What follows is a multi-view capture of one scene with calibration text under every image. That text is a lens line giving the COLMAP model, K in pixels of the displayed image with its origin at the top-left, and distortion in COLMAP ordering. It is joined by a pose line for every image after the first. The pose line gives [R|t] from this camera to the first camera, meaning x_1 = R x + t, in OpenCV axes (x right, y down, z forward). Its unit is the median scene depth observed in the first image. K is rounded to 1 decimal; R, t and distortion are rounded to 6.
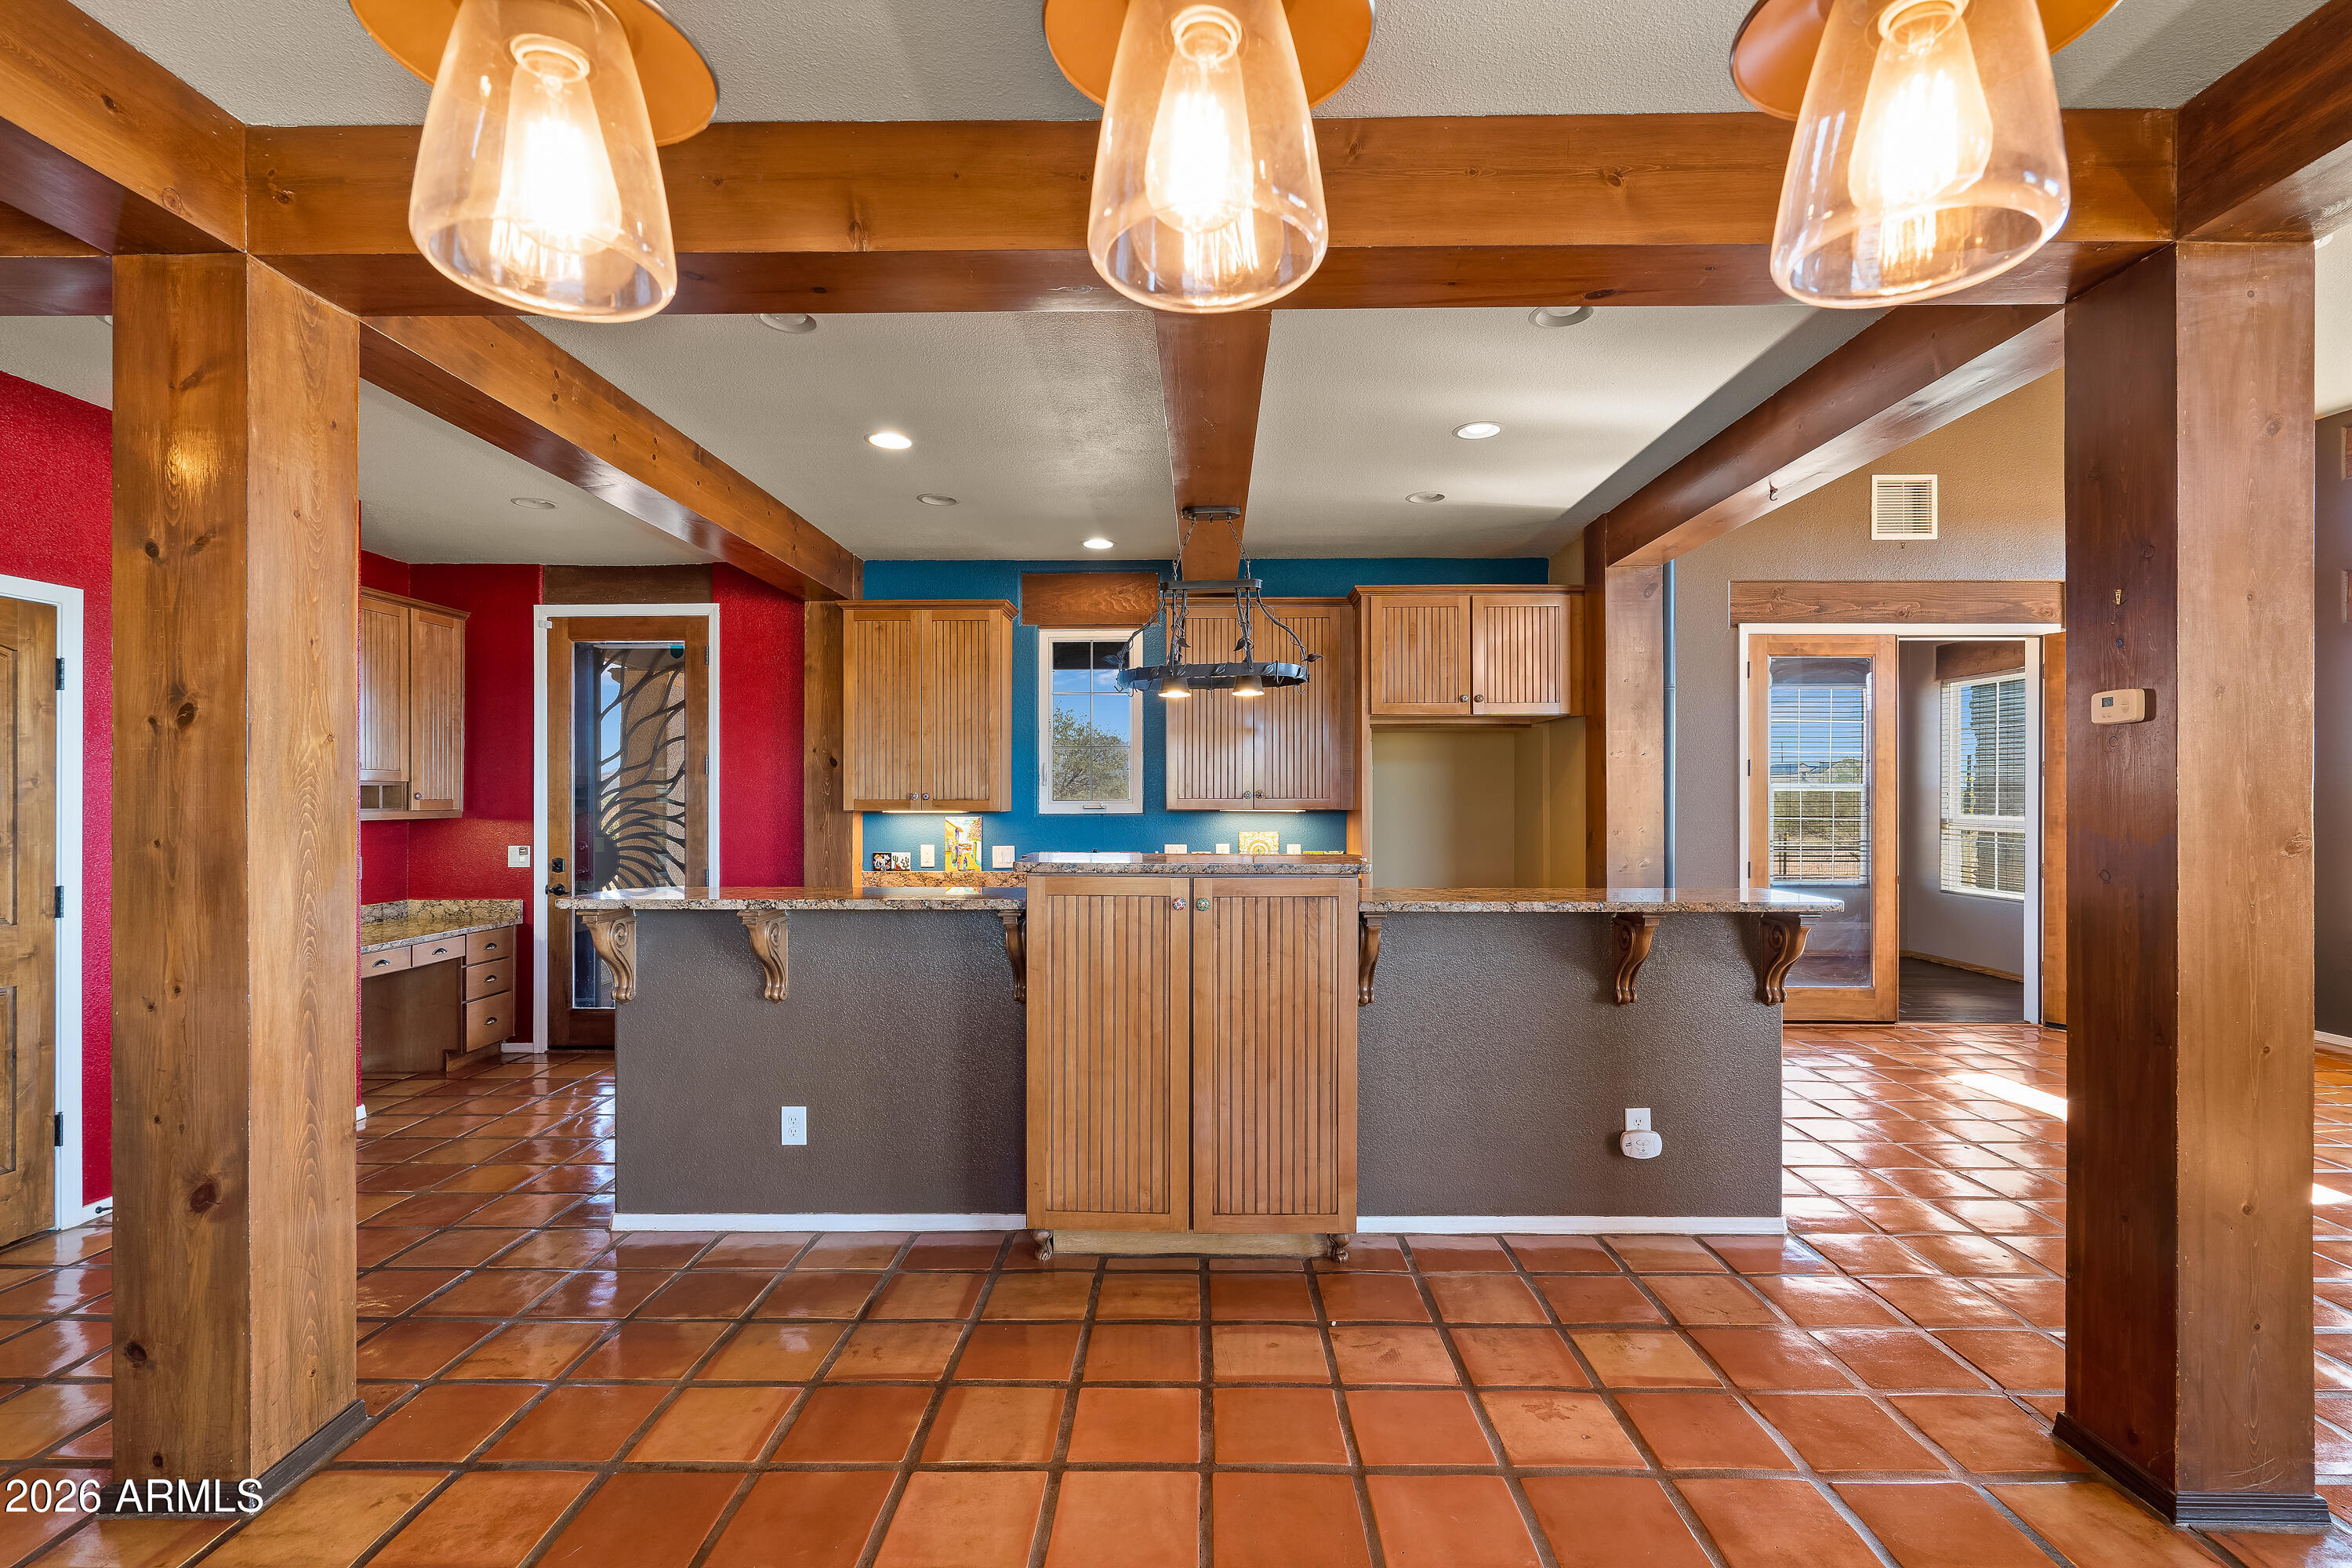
lens RADIAL K [[1066.8, 0, 1188.7], [0, 1066.8, 789.9], [0, 0, 1]] dist [-0.003213, 0.000540]
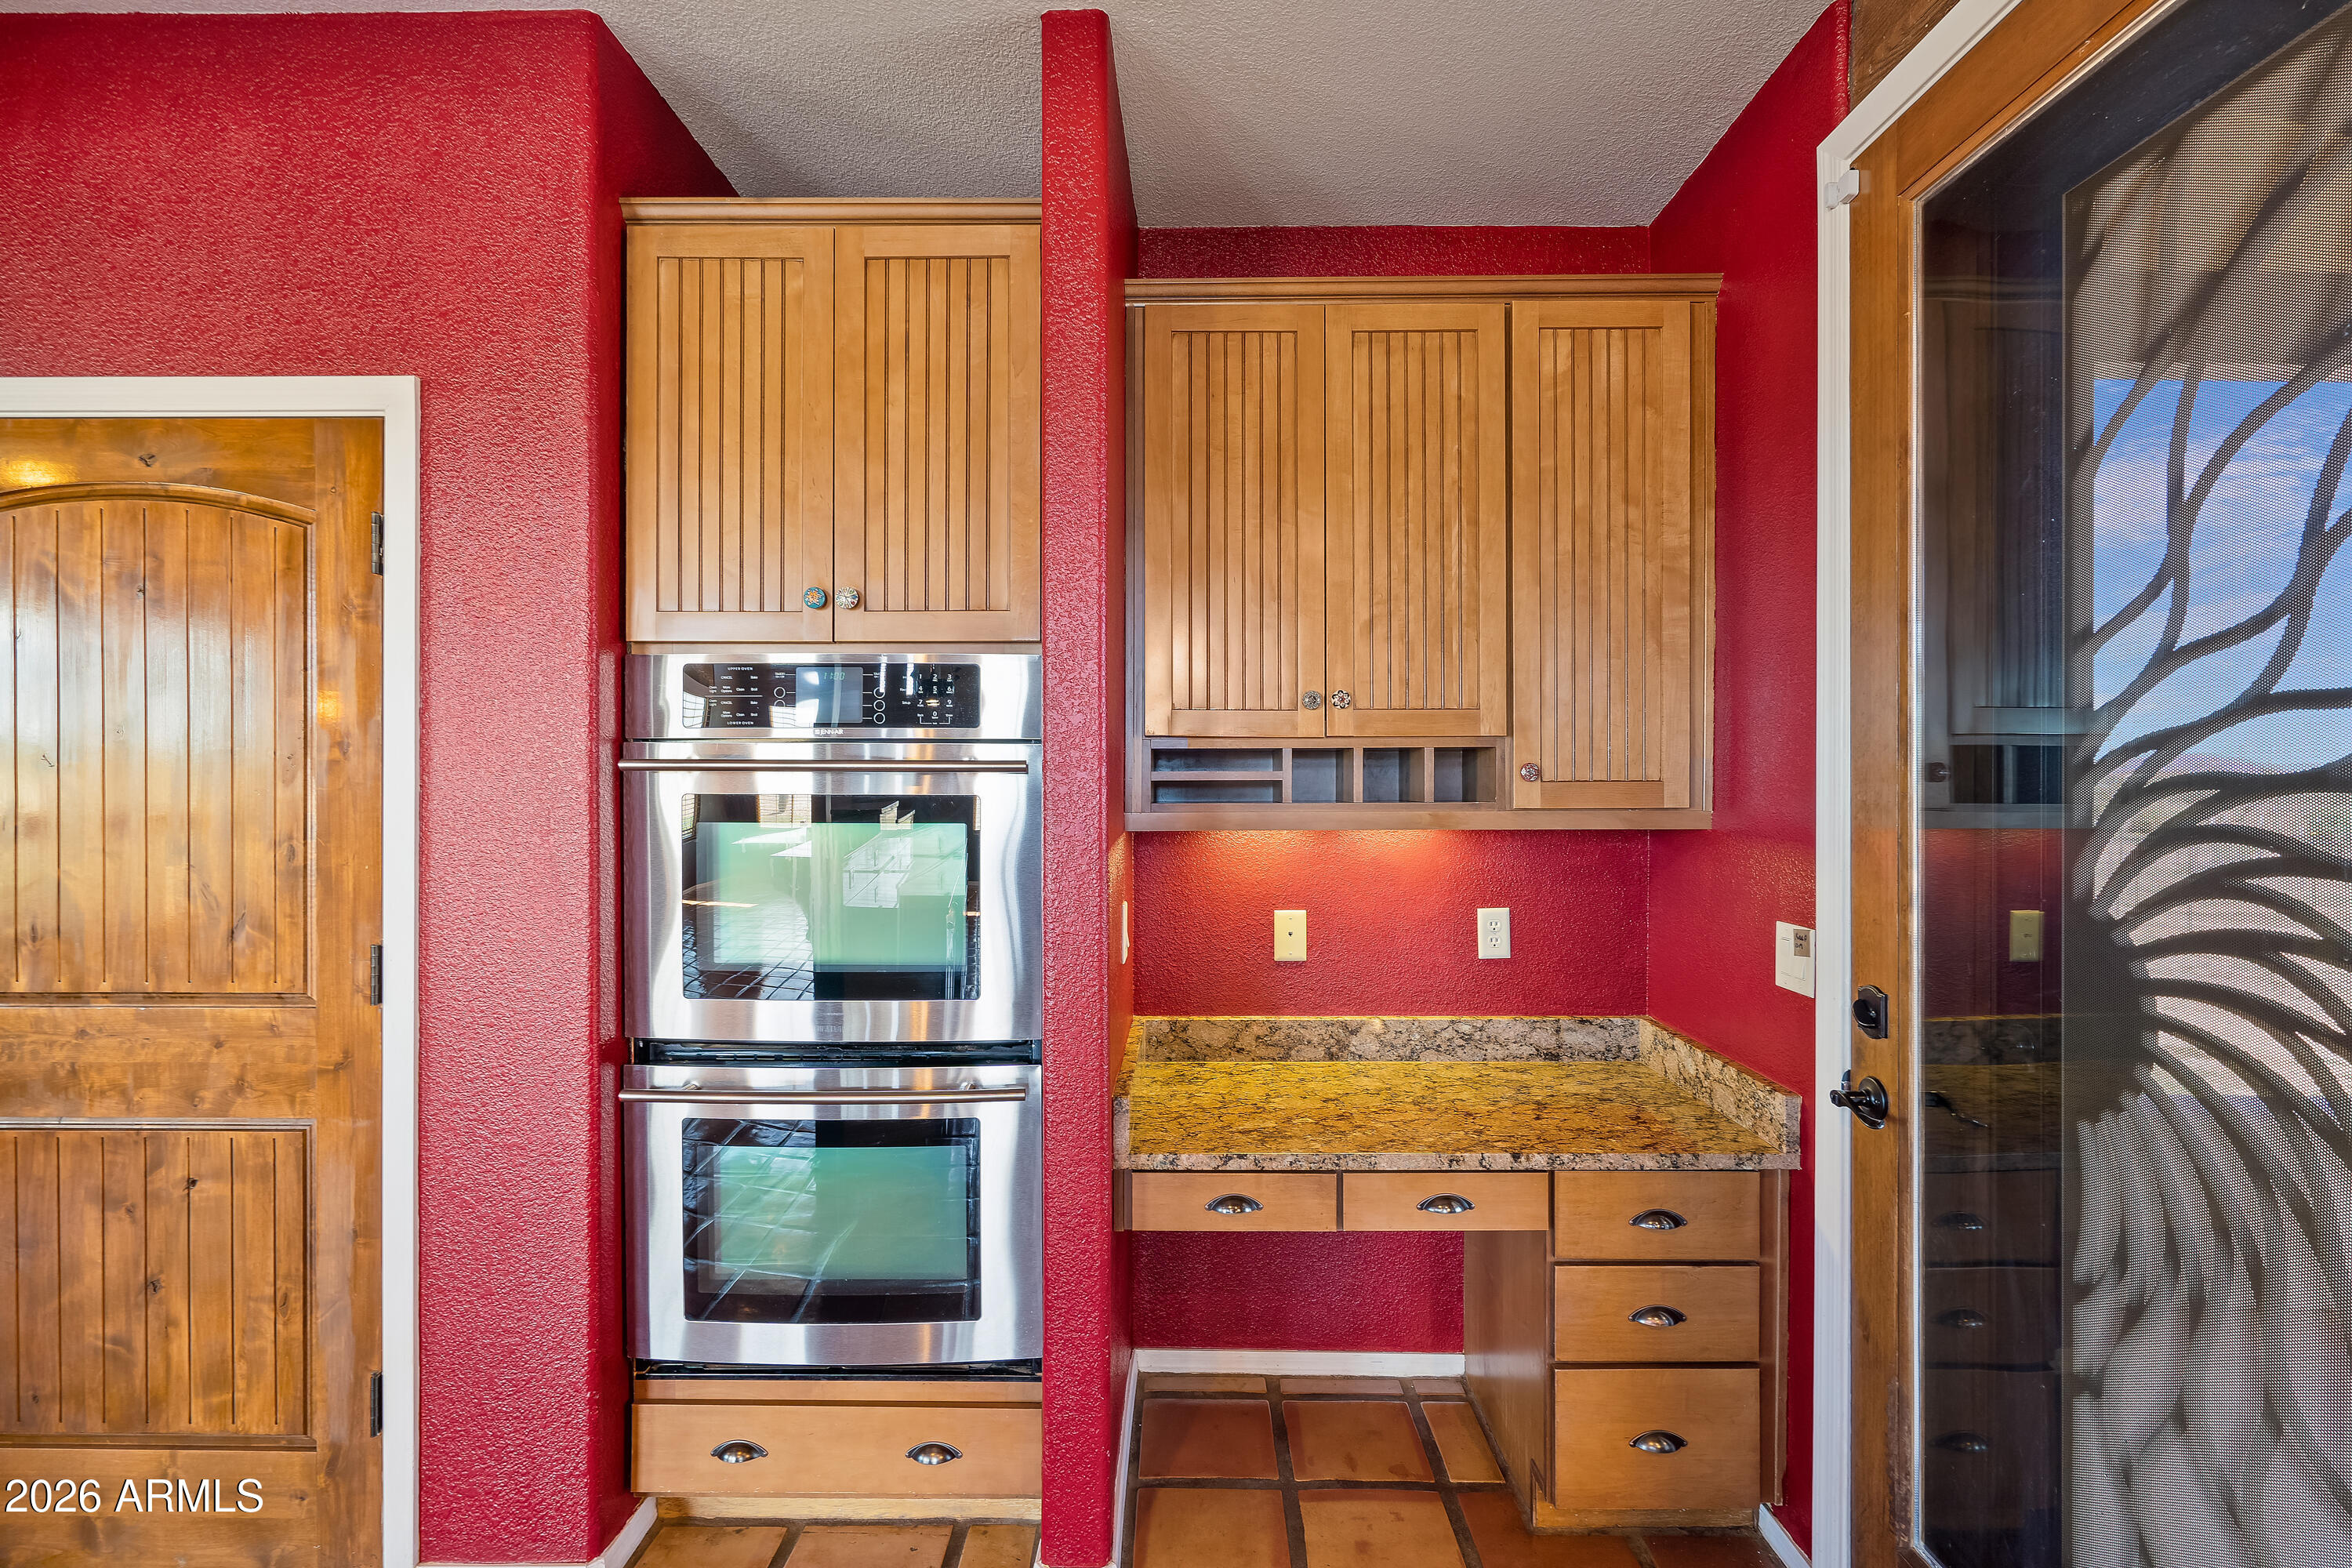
lens RADIAL K [[1061.9, 0, 1184.8], [0, 1061.9, 780.1], [0, 0, 1]] dist [-0.001831, 0.000176]
pose [[0.002599, 0.000550, -0.999996, -0.320510], [0.008804, 0.999961, 0.000573, 0.007397], [0.999958, -0.008806, 0.002594, 0.843619]]
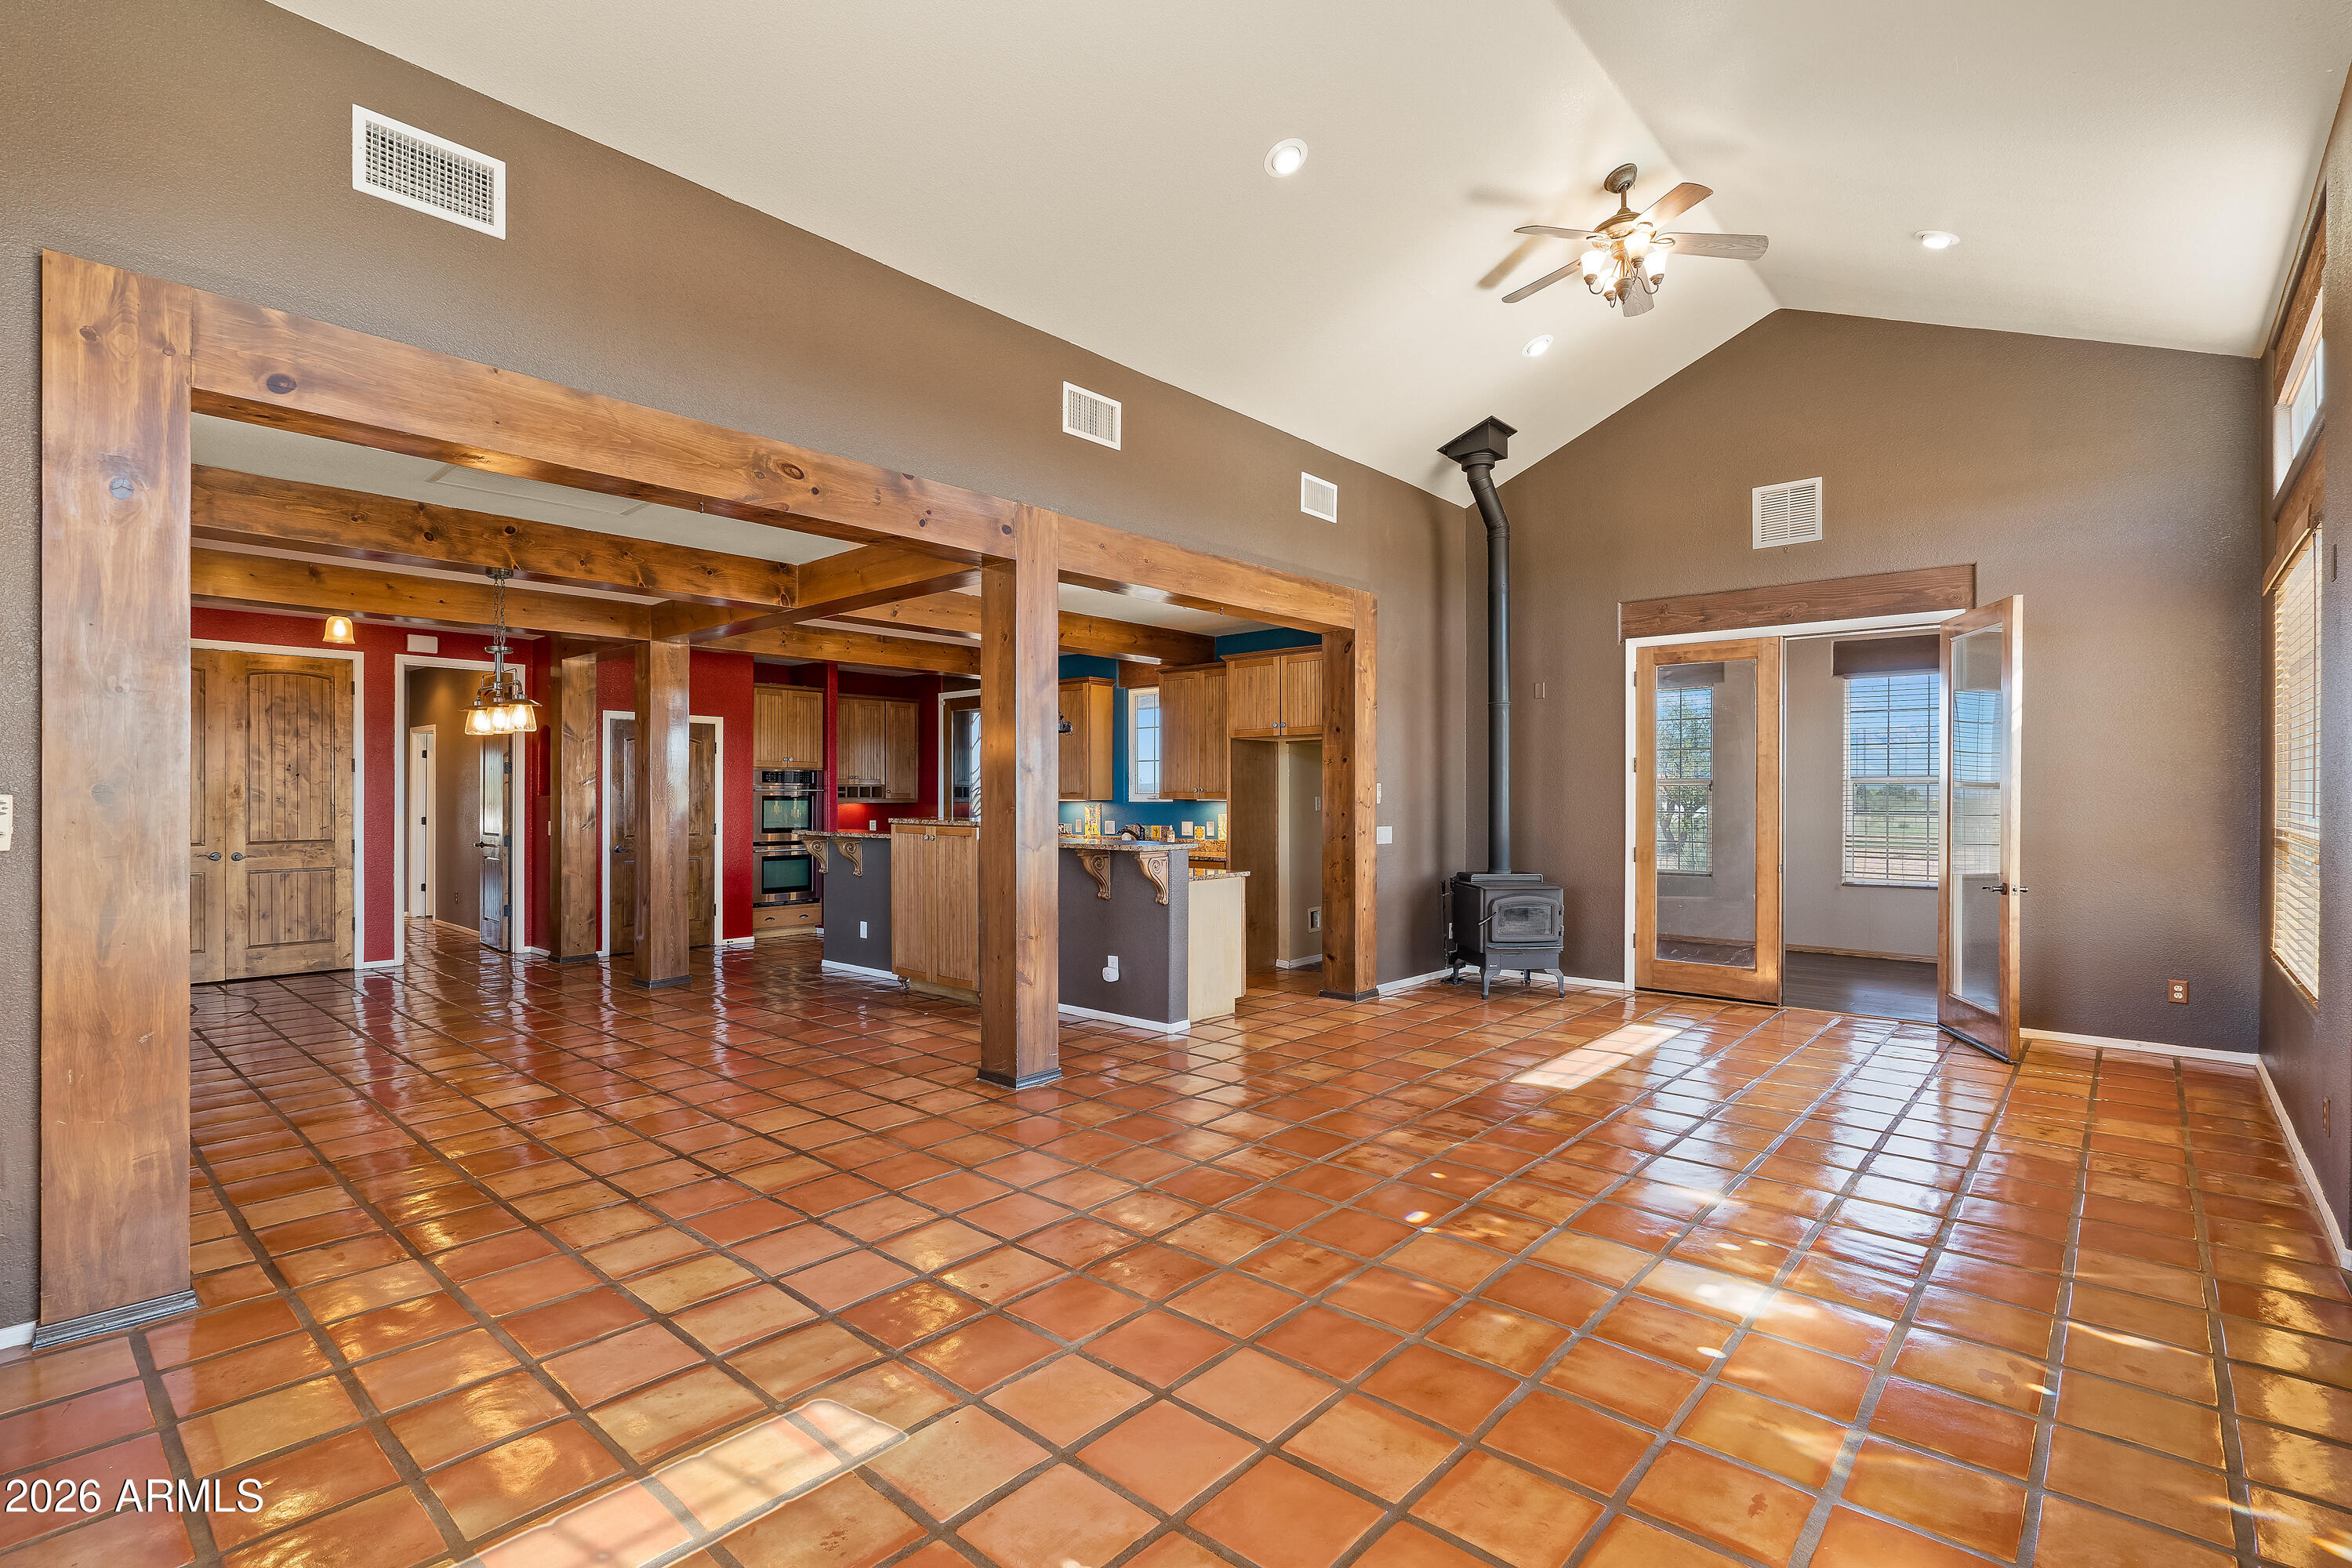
lens RADIAL K [[1085.8, 0, 1176.0], [0, 1085.8, 784.0], [0, 0, 1]] dist [-0.002125, -0.000029]
pose [[0.756073, -0.005871, -0.654461, 1.054656], [0.005110, 0.999982, -0.003067, 0.000432], [0.654467, -0.001025, 0.756090, -0.227734]]
